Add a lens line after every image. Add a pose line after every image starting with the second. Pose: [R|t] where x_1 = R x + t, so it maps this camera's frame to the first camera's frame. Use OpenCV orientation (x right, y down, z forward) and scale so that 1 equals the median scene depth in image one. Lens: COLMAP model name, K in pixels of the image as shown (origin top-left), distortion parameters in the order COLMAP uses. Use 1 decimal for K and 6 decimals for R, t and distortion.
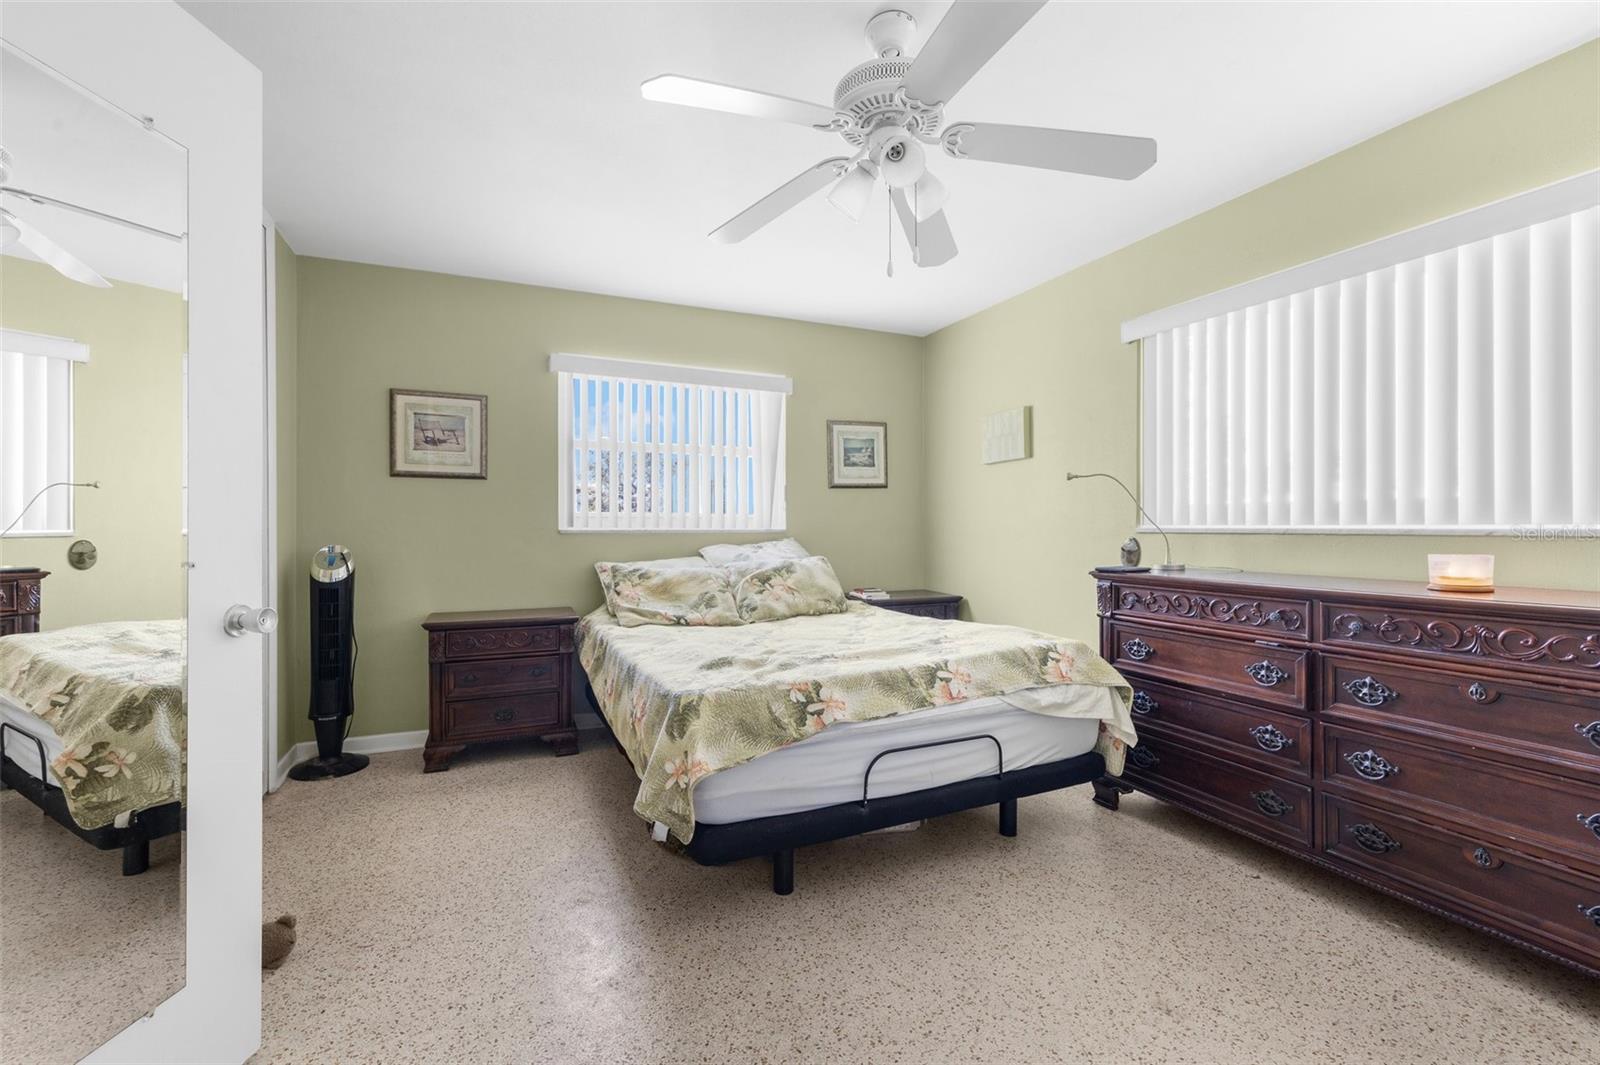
lens RADIAL K [[684.8, 0, 798.7], [0, 684.8, 530.7], [0, 0, 1]] dist [0.001466, 0.000184]
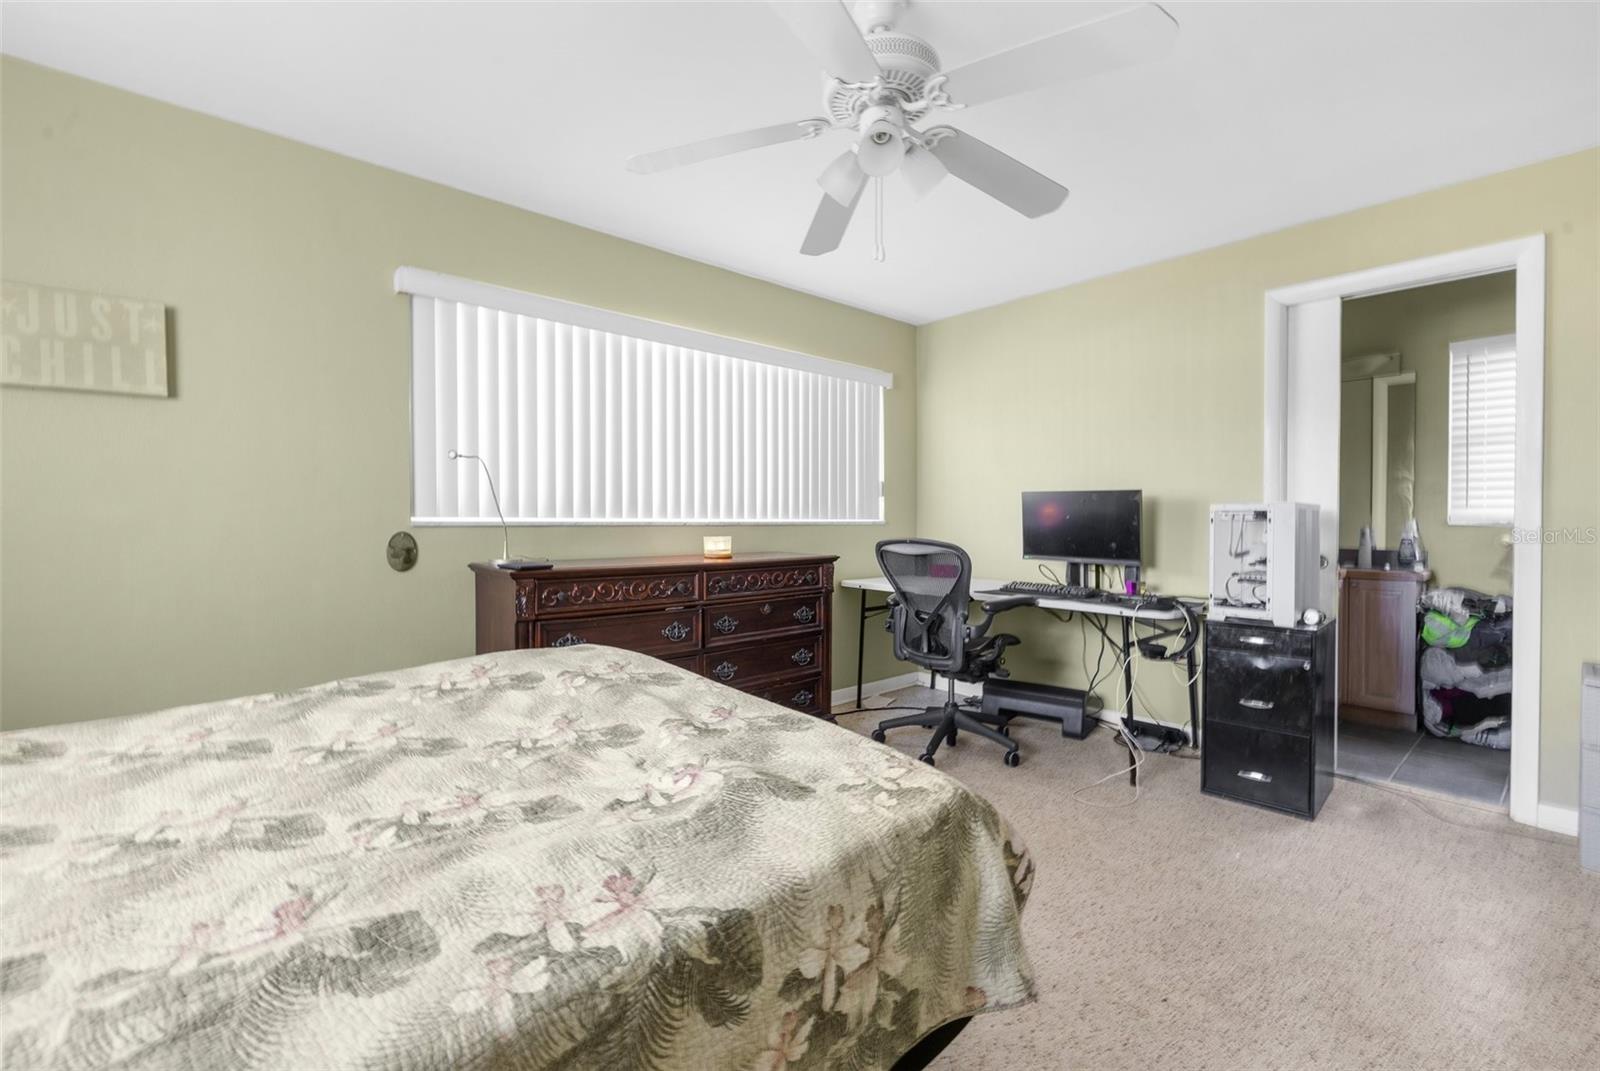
lens RADIAL K [[684.8, 0, 798.9], [0, 684.8, 527.5], [0, 0, 1]] dist [0.001466, 0.000184]
pose [[-0.302016, -0.009779, 0.953253, -0.638288], [0.001749, 0.999940, 0.010813, -0.005883], [-0.953301, 0.004933, -0.301981, 1.168603]]
